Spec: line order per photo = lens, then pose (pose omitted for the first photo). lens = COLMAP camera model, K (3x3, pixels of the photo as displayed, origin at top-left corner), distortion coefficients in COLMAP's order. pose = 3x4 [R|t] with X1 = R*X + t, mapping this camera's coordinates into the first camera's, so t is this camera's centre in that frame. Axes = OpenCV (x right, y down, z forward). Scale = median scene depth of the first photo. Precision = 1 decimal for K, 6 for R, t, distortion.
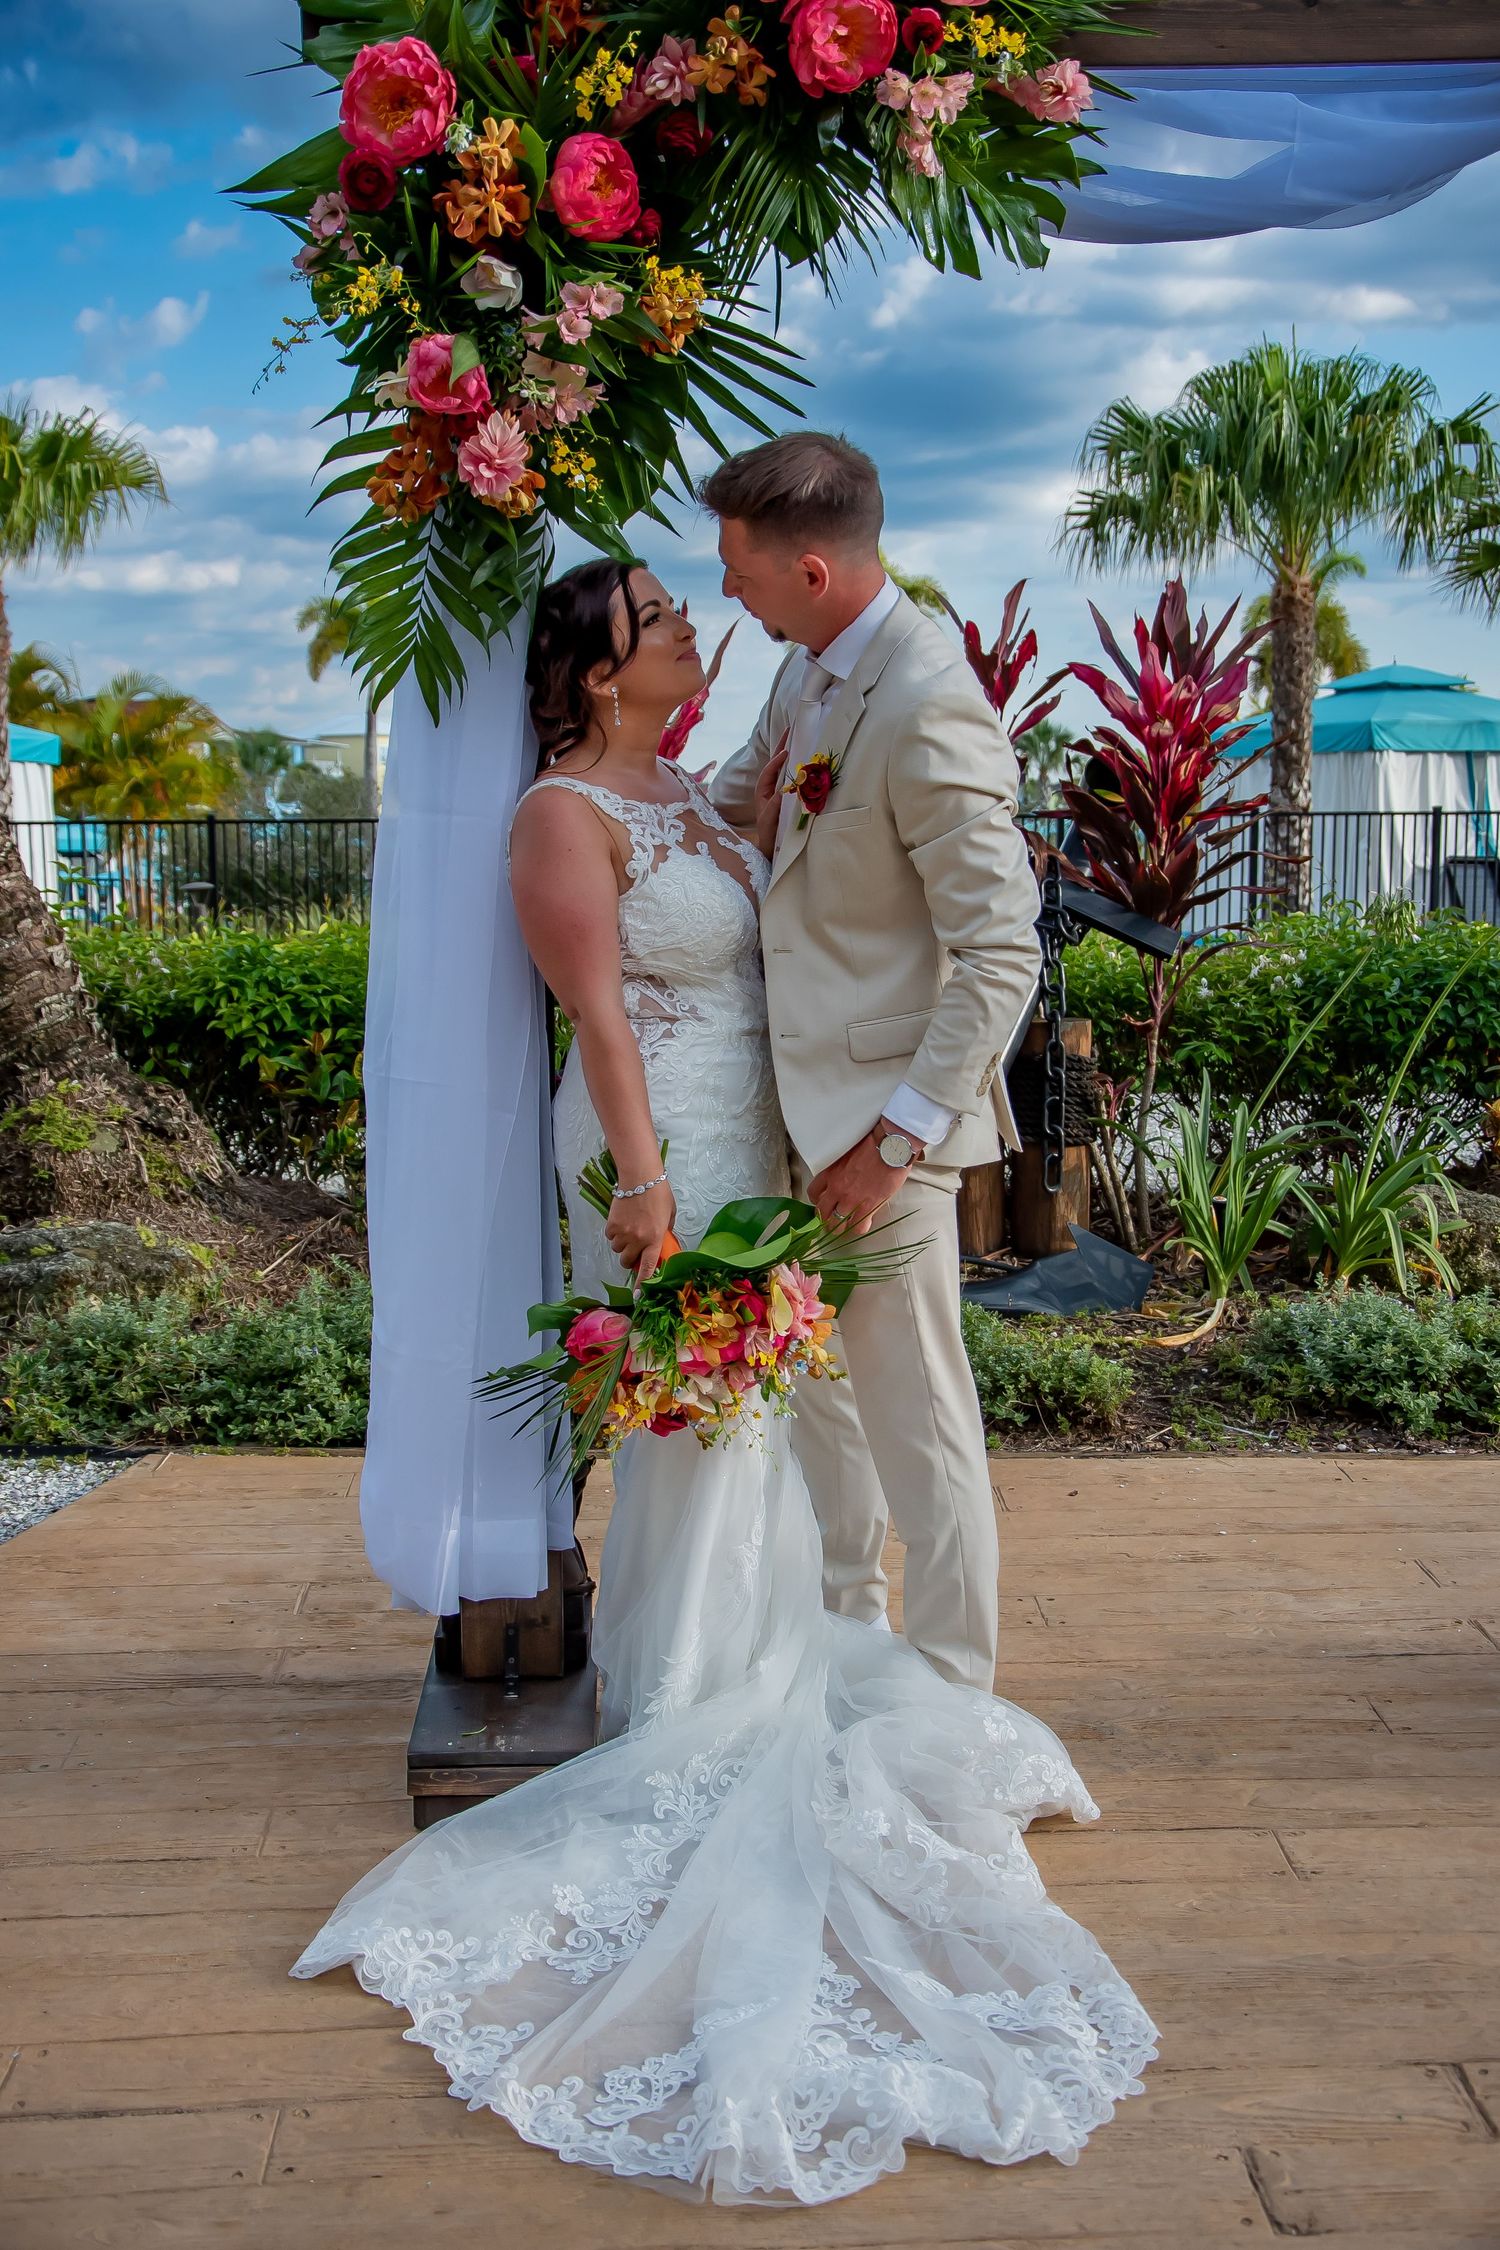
lens RADIAL K [[2723.2, 0, 770.3], [0, 2723.2, 1116.8], [0, 0, 1]] dist [0.108715, 0.000000]
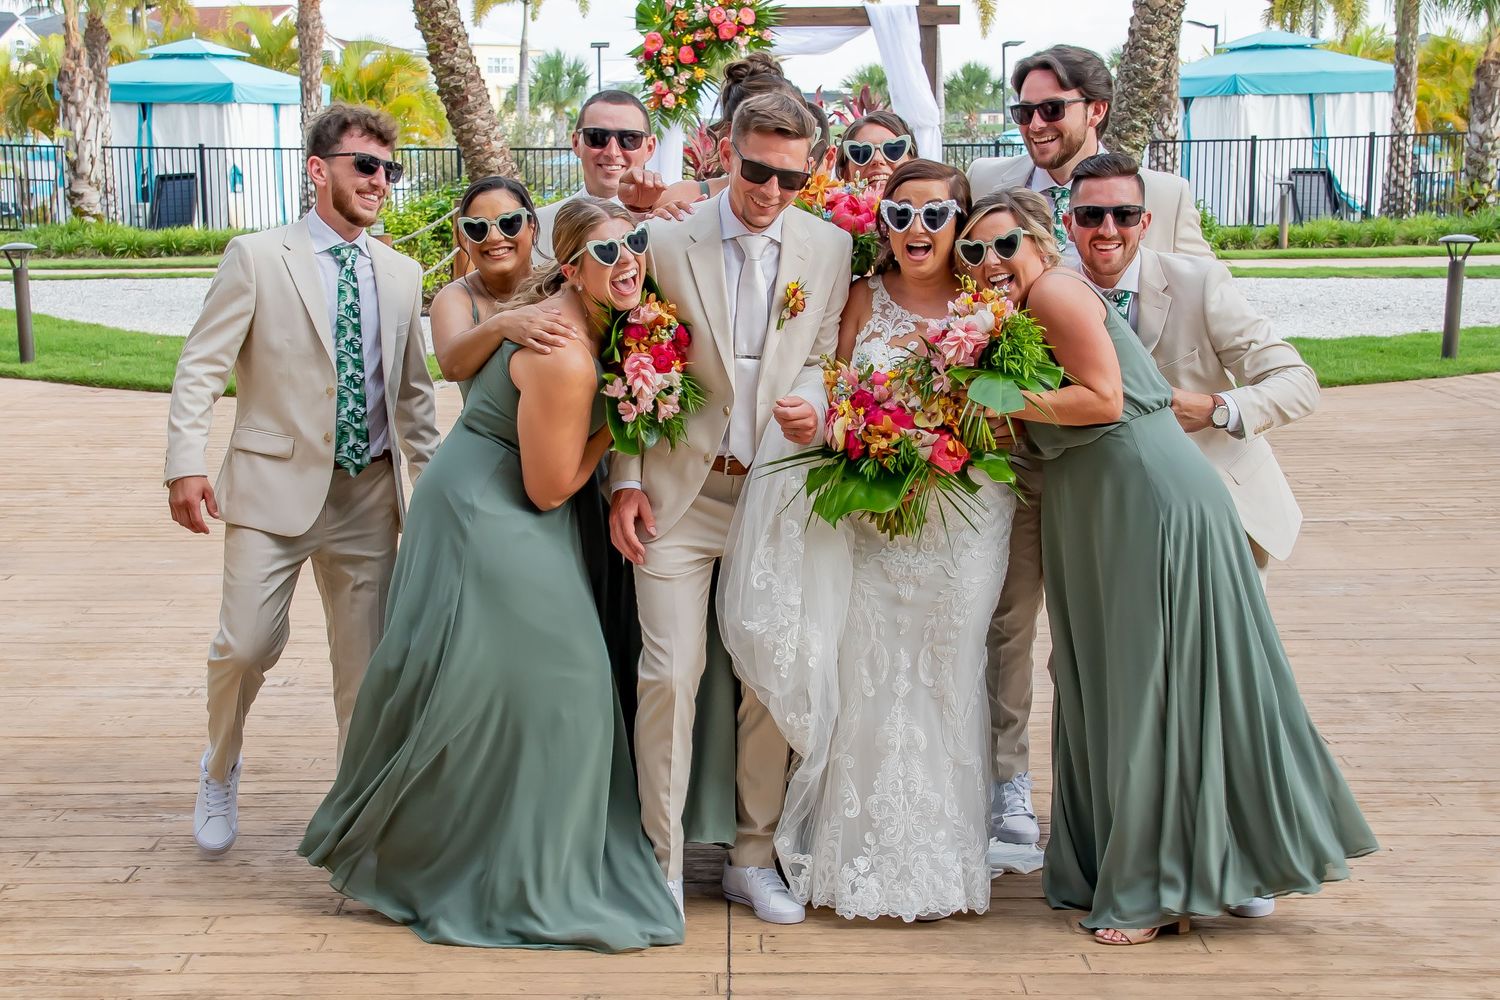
lens RADIAL K [[2634.7, 0, 748.1], [0, 2634.7, 504.8], [0, 0, 1]] dist [0.313550, 0.000000]
pose [[0.998677, 0.006370, -0.051026, 0.363891], [-0.004849, 0.999542, 0.029867, 0.452610], [0.051192, -0.029580, 0.998251, -4.685155]]
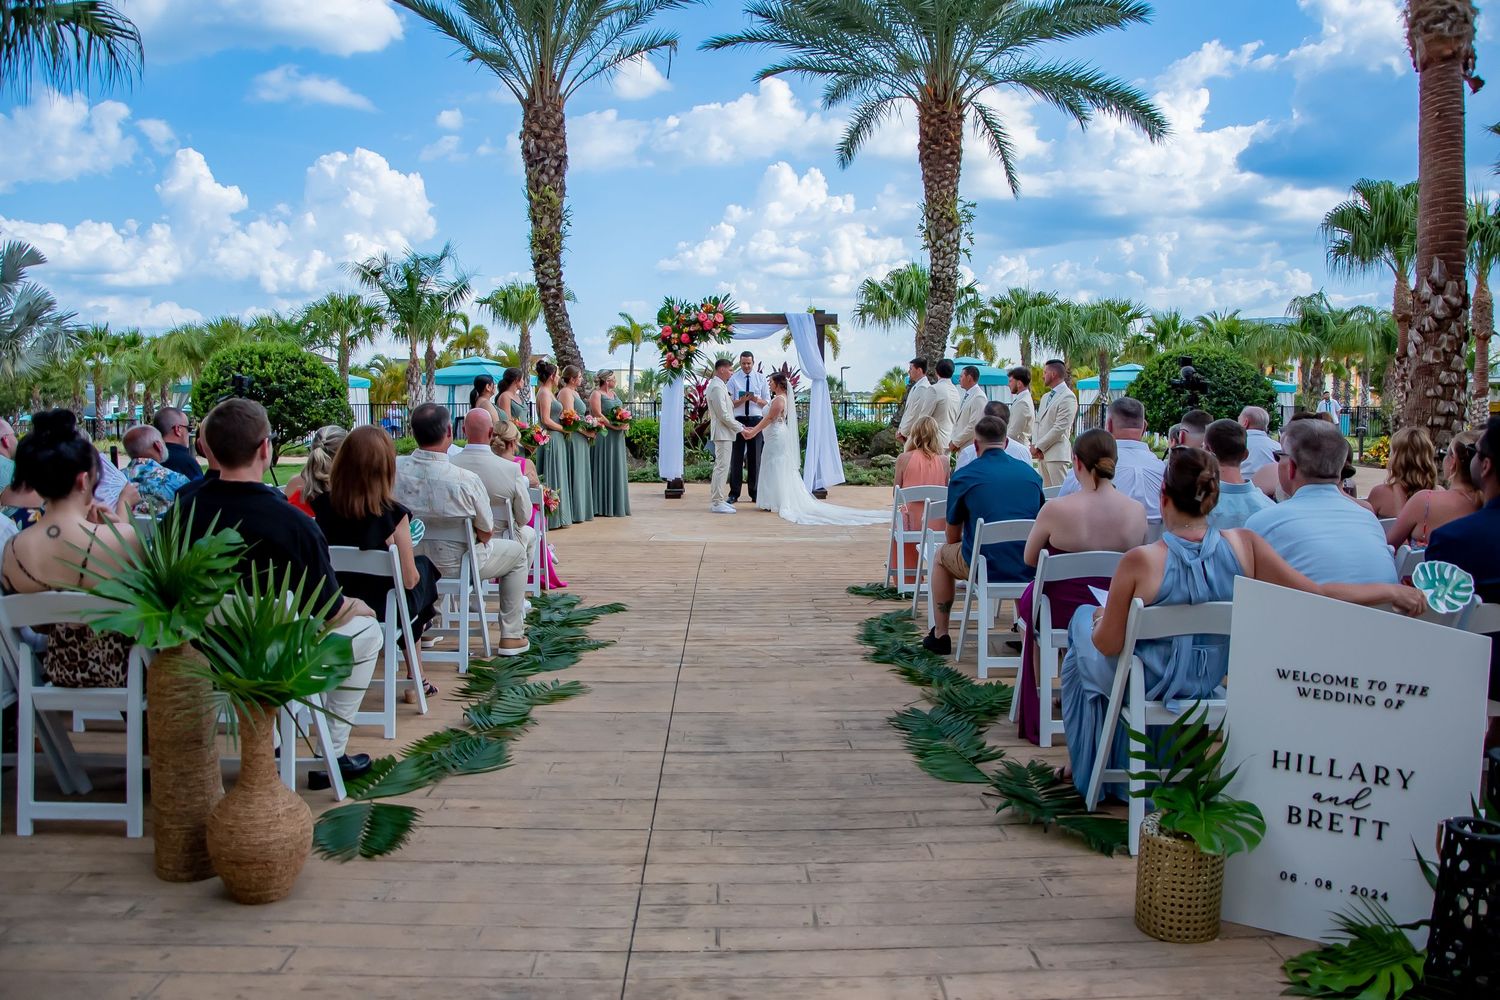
lens RADIAL K [[1156.4, 0, 749.3], [0, 1156.4, 492.8], [0, 0, 1]] dist [-0.014996, -0.000625]
pose [[0.999281, 0.010605, -0.036387, 0.348723], [-0.011836, 0.999359, -0.033783, 0.399099], [0.036006, 0.034190, 0.998767, -3.383985]]
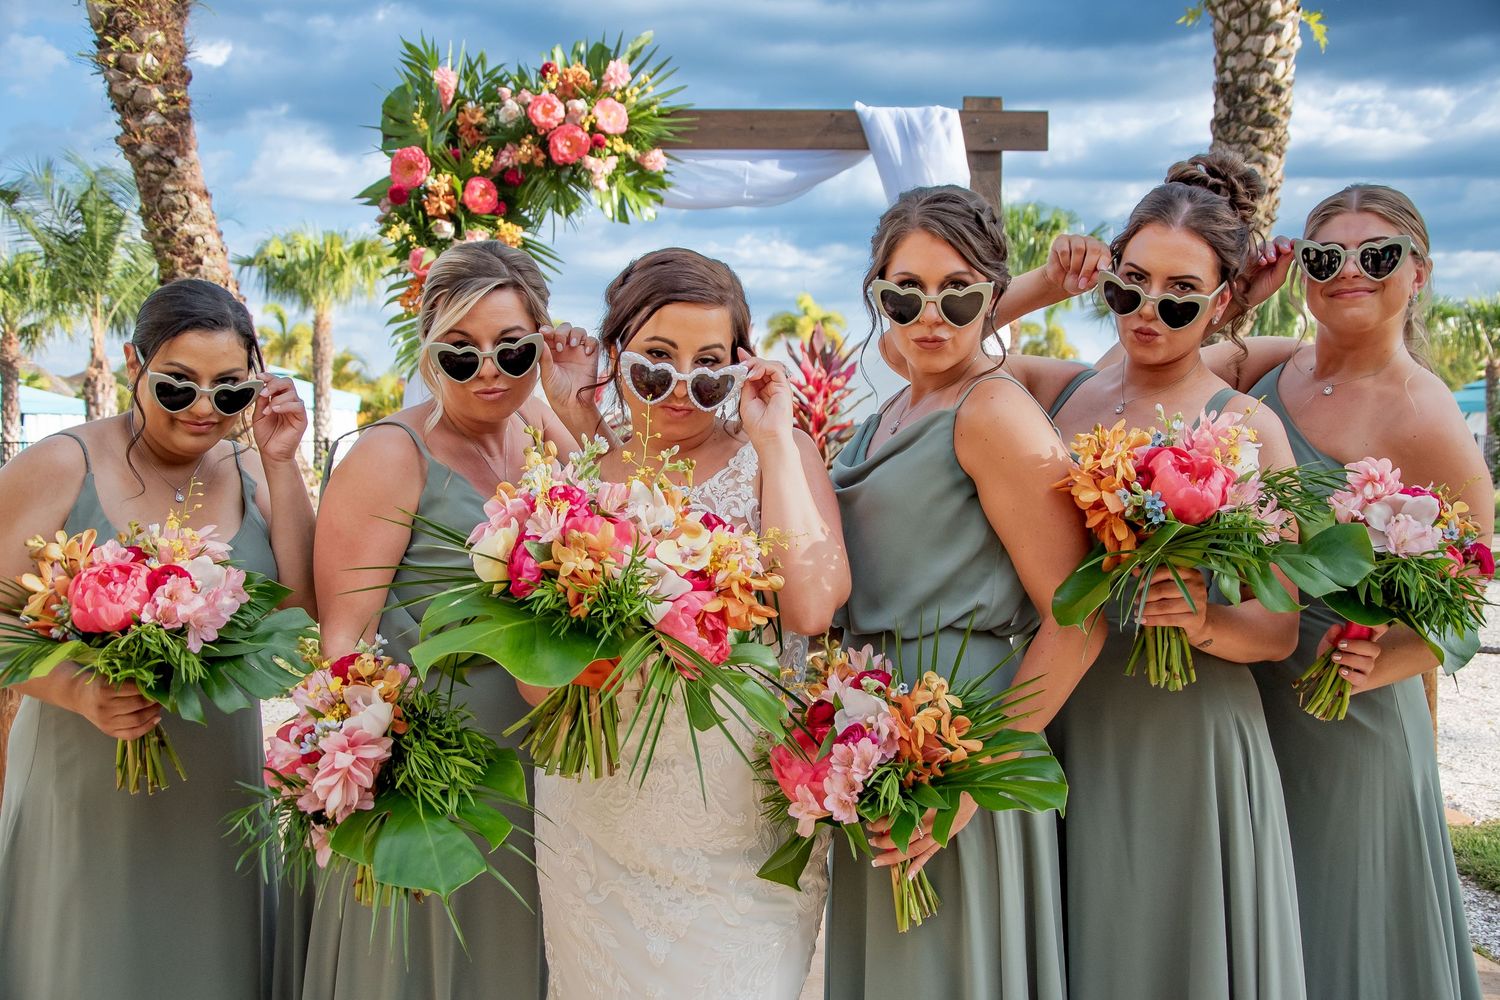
lens RADIAL K [[1540.9, 0, 741.4], [0, 1540.9, 502.7], [0, 0, 1]] dist [-0.022305, 0.000000]
pose [[0.999851, 0.003289, -0.016971, 0.224065], [-0.004460, 0.997576, -0.069437, 0.075459], [0.016702, 0.069502, 0.997442, -0.510543]]
